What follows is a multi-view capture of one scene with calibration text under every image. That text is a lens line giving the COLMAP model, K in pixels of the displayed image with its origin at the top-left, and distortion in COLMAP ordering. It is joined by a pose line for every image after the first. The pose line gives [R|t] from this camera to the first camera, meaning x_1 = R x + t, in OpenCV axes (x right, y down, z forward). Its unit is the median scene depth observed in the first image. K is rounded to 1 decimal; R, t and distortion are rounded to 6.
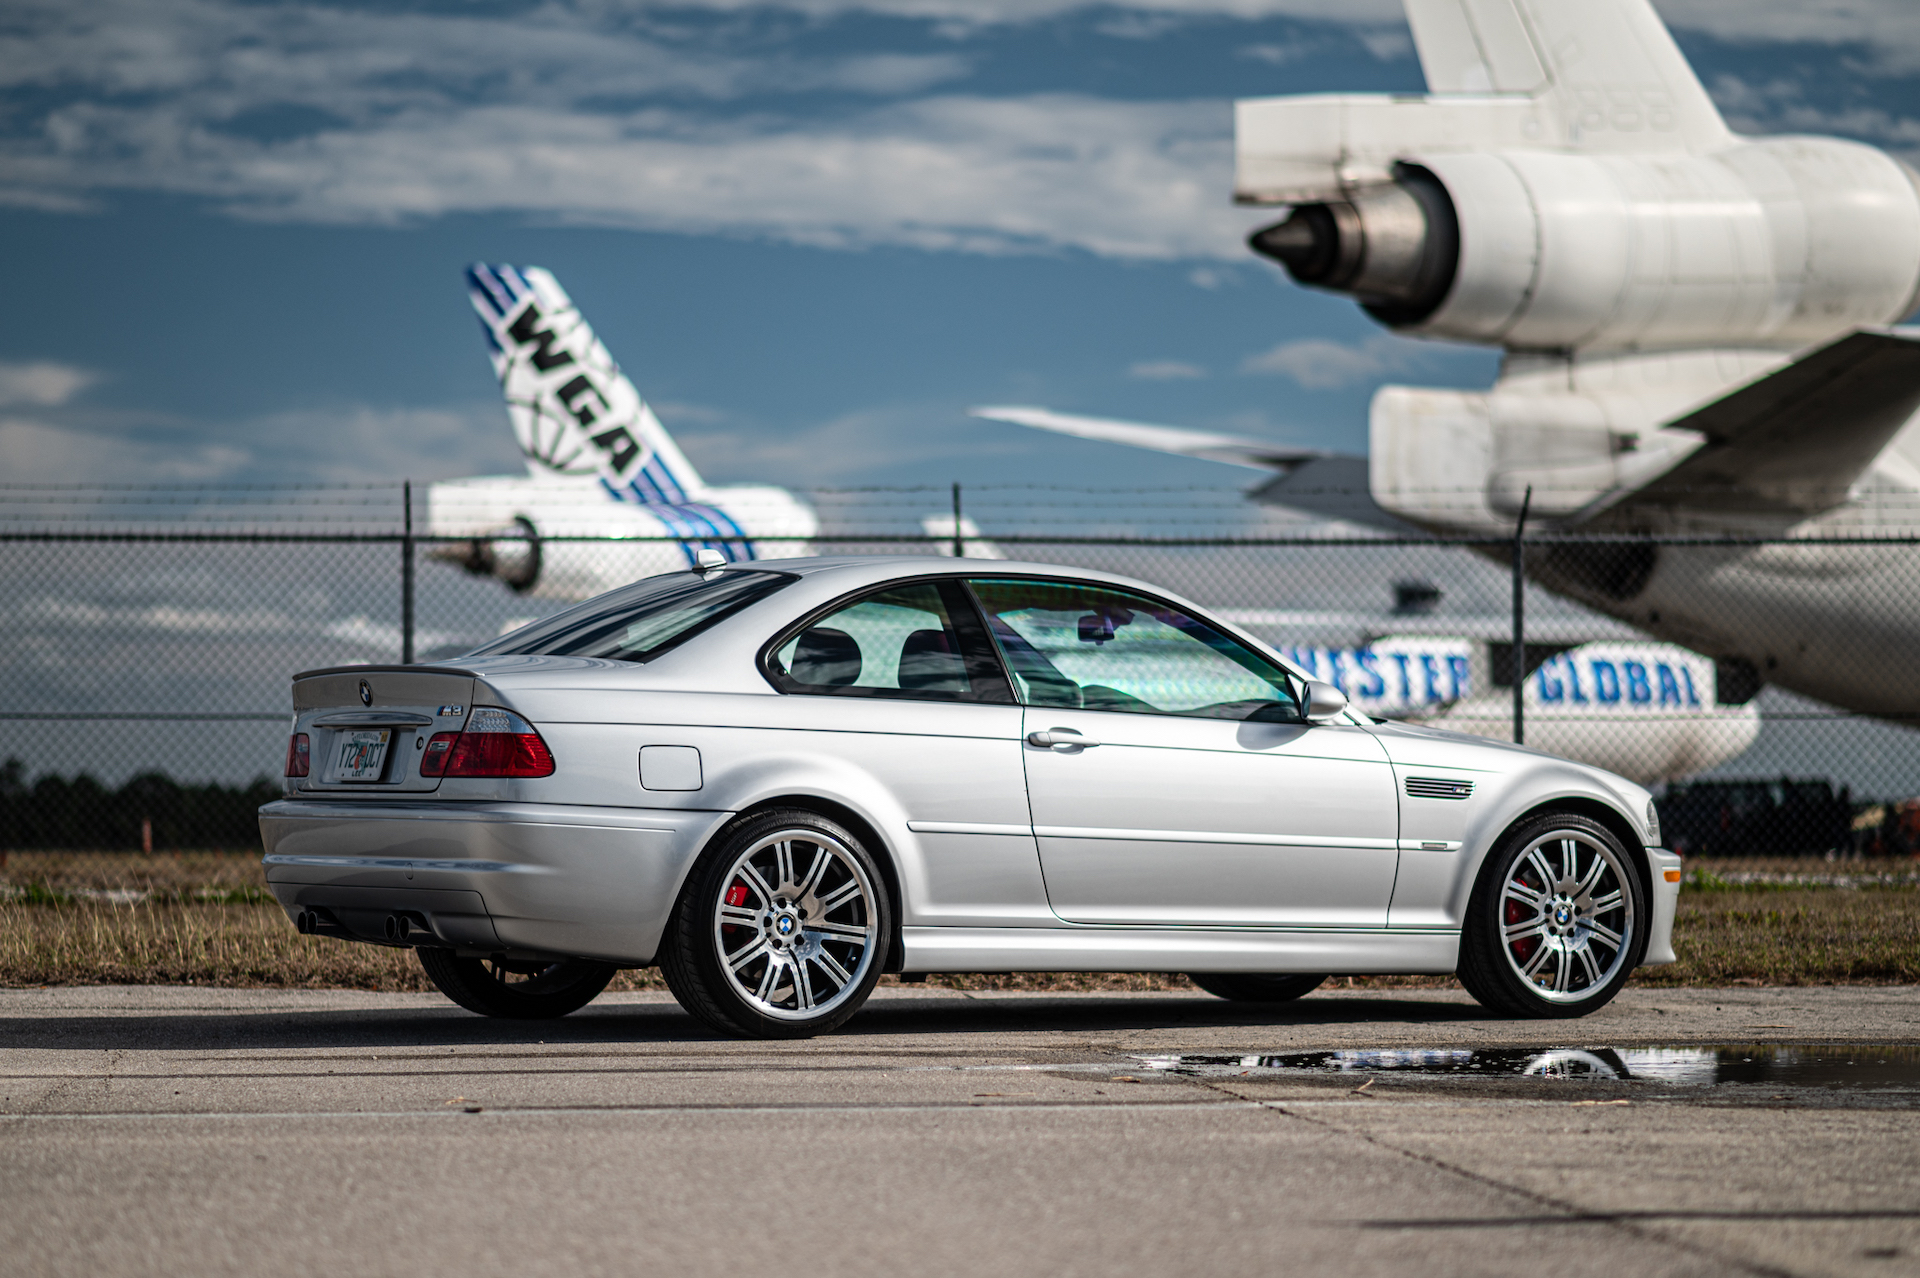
lens RADIAL K [[5299.5, 0, 960.0], [0, 5299.5, 639.0], [0, 0, 1]] dist [-0.052122, -0.061069]
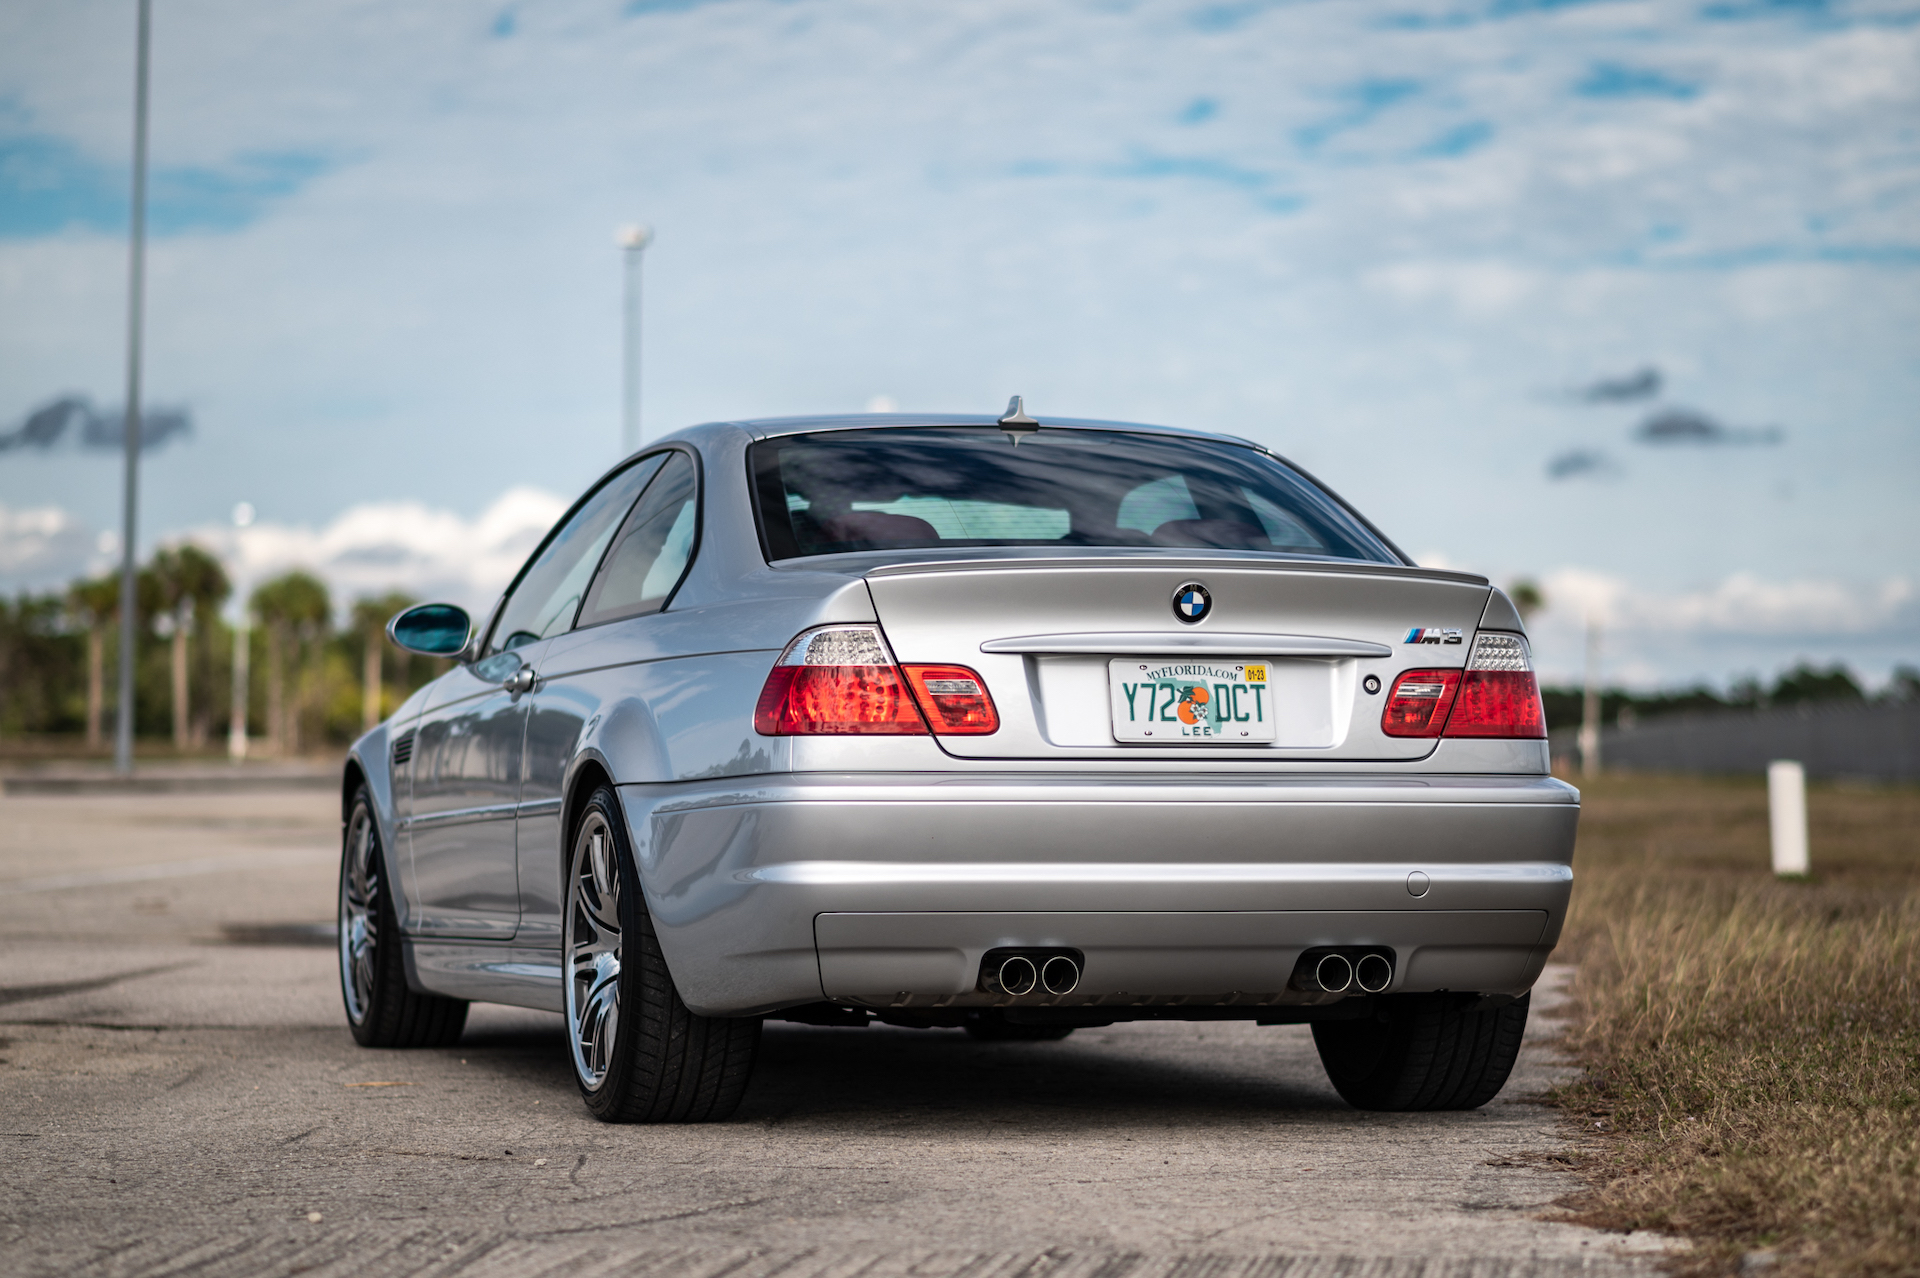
lens RADIAL K [[5299.5, 0, 960.0], [0, 5299.5, 639.0], [0, 0, 1]] dist [-0.052122, -0.061069]
pose [[0.284761, 0.016960, 0.958448, -0.723182], [-0.027806, 0.999569, -0.009427, 0.021260], [-0.958195, -0.023966, 0.285110, 0.851495]]
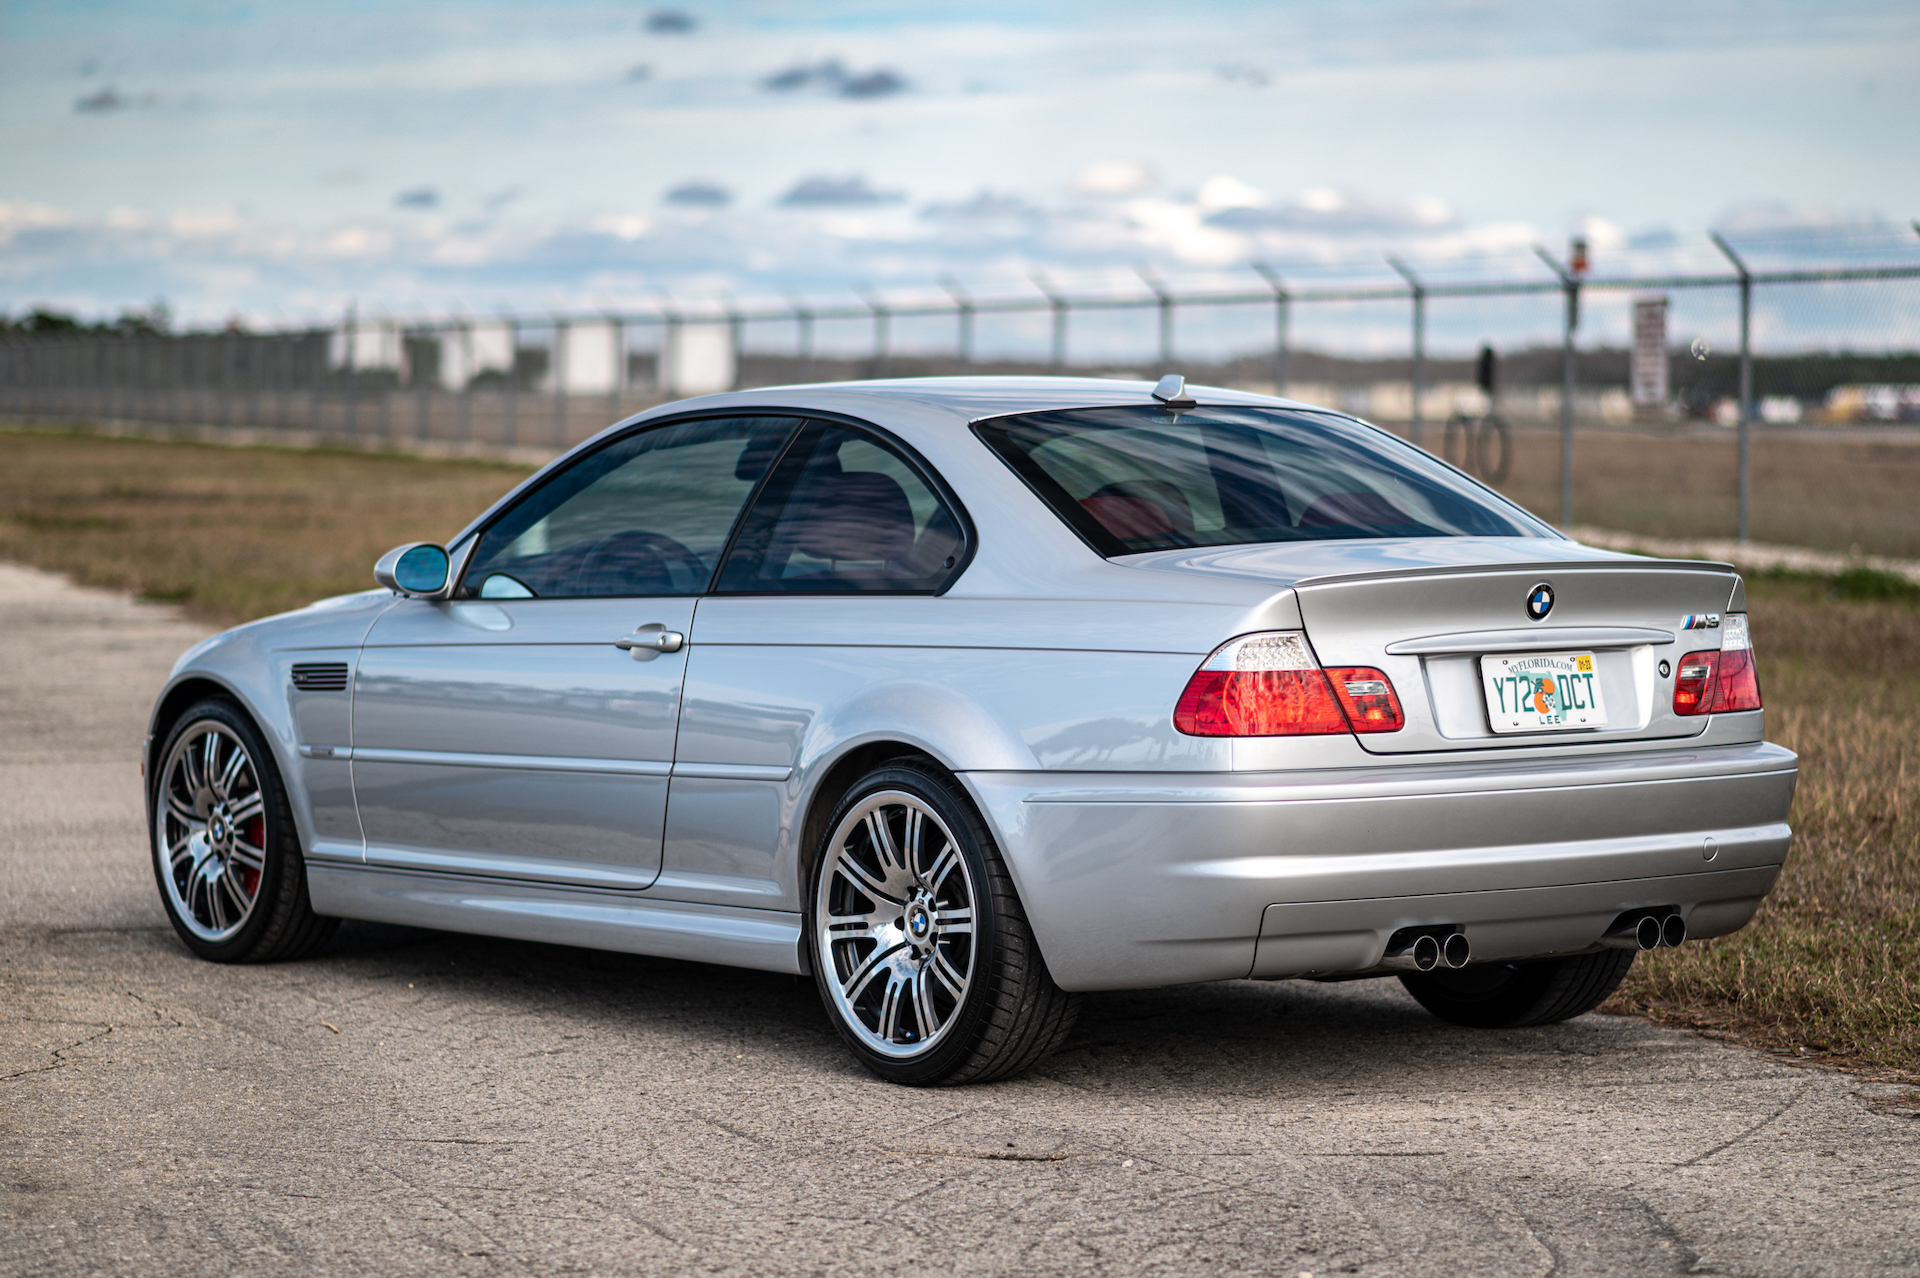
lens RADIAL K [[5299.5, 0, 960.0], [0, 5299.5, 639.0], [0, 0, 1]] dist [-0.052122, -0.061069]
pose [[-0.088129, -0.056094, 0.994528, -0.788123], [-0.027205, 0.998176, 0.053889, -0.019770], [-0.995737, -0.022307, -0.089495, 1.140558]]
